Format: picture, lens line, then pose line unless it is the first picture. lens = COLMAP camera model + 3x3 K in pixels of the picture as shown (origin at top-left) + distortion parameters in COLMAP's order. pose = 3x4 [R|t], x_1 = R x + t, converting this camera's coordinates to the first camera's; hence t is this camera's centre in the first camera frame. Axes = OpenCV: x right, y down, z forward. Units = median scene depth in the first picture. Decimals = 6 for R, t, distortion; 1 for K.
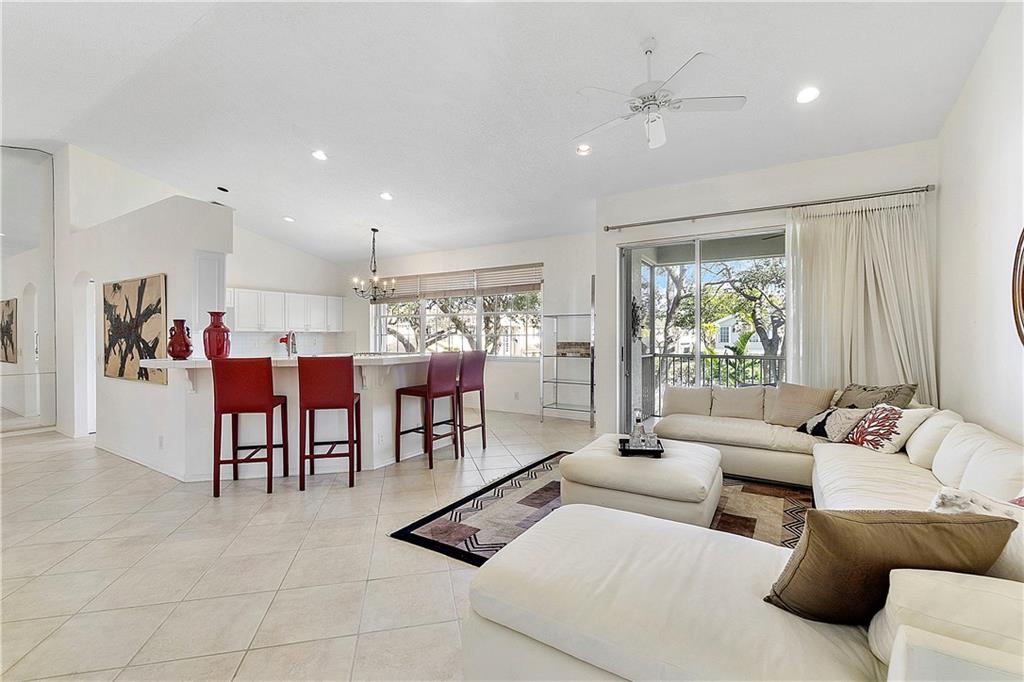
lens RADIAL K [[441.3, 0, 510.8], [0, 441.3, 339.2], [0, 0, 1]] dist [-0.004214, -0.000087]
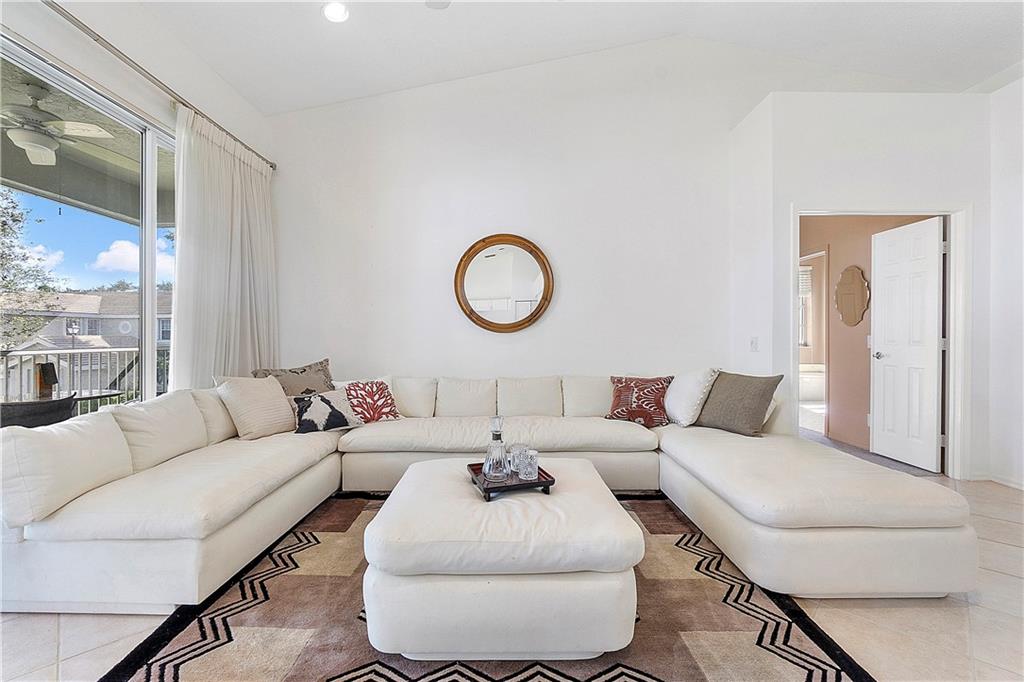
lens RADIAL K [[441.3, 0, 508.2], [0, 441.3, 339.8], [0, 0, 1]] dist [-0.004214, -0.000087]
pose [[-0.536215, -0.001970, 0.844079, -0.138362], [0.008944, 0.999928, 0.008016, 0.036189], [-0.844034, 0.011847, -0.536159, 0.869342]]
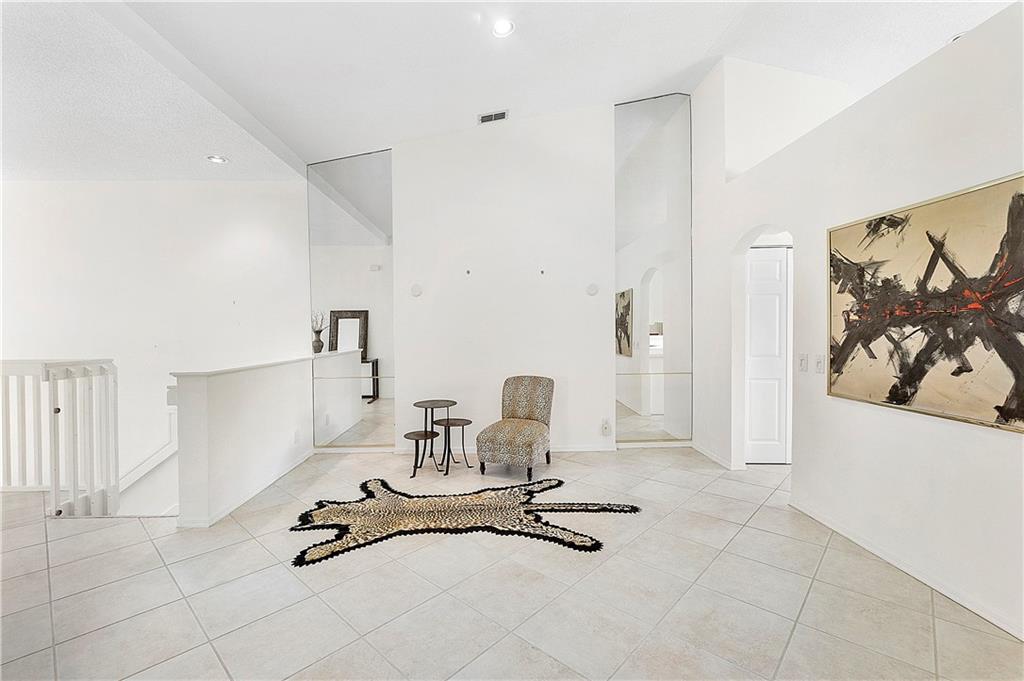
lens RADIAL K [[441.3, 0, 510.0], [0, 441.3, 339.6], [0, 0, 1]] dist [-0.004214, -0.000087]
pose [[0.561437, 0.013087, -0.827416, -0.708825], [-0.002963, 0.999900, 0.013805, 0.007398], [0.827514, -0.005299, 0.561420, 0.359678]]
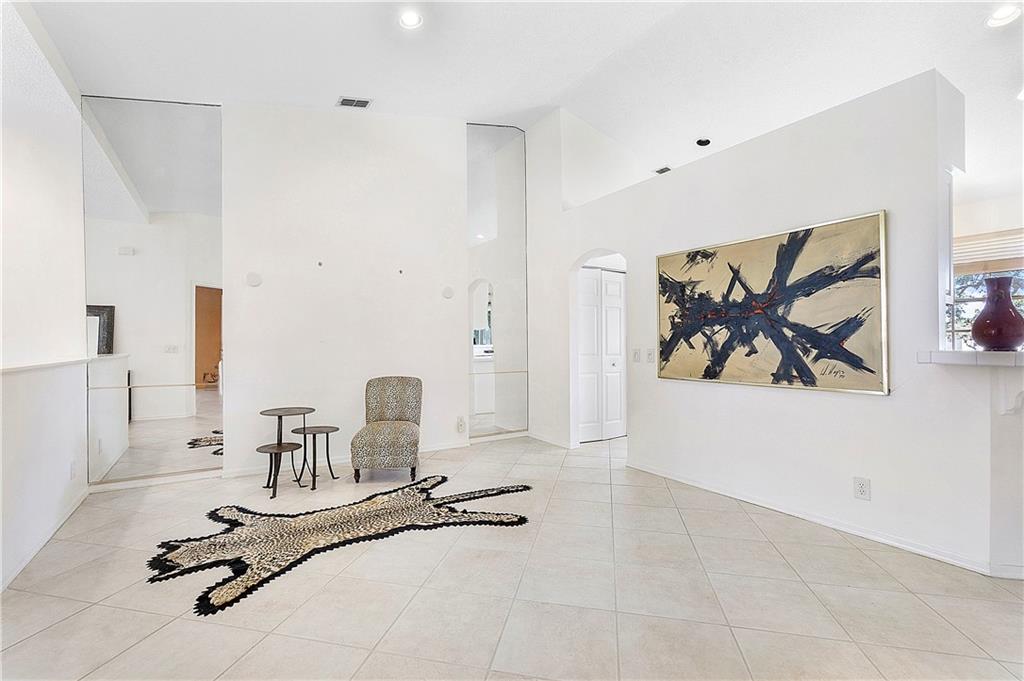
lens RADIAL K [[441.3, 0, 504.2], [0, 441.3, 342.9], [0, 0, 1]] dist [-0.004214, -0.000087]
pose [[0.900408, 0.000958, -0.435045, -0.857104], [-0.008775, 0.999834, -0.015959, 0.039832], [0.434958, 0.018187, 0.900267, 0.202020]]
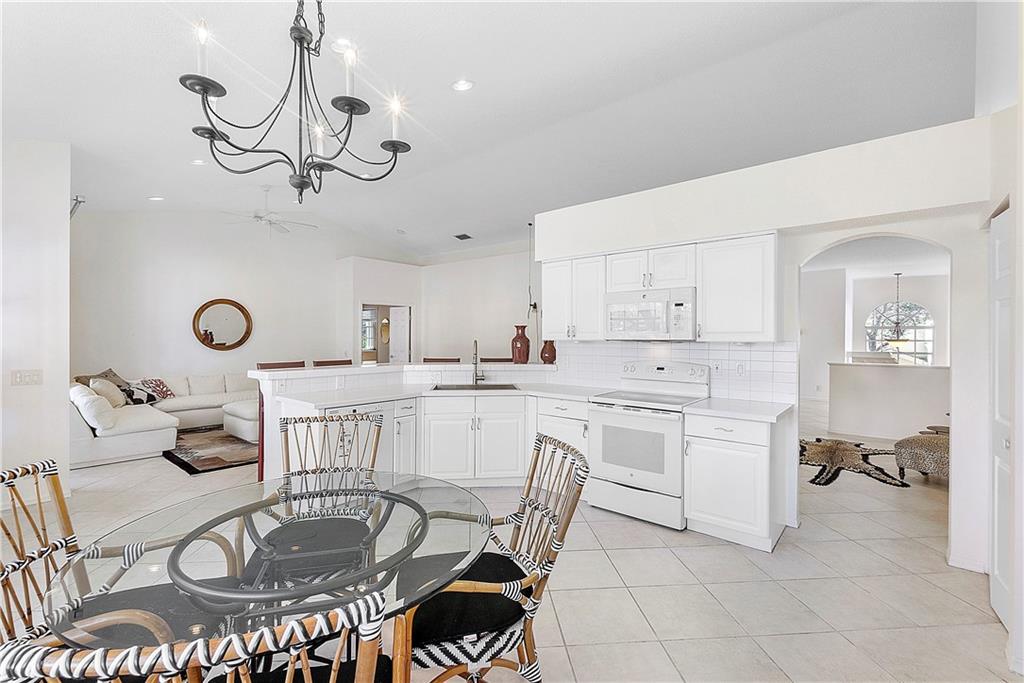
lens RADIAL K [[441.3, 0, 509.9], [0, 441.3, 341.9], [0, 0, 1]] dist [-0.004214, -0.000087]
pose [[-0.989267, -0.008688, 0.145861, -0.669753], [-0.005608, 0.999753, 0.021513, -0.039064], [-0.146012, 0.020464, -0.989071, 1.823482]]
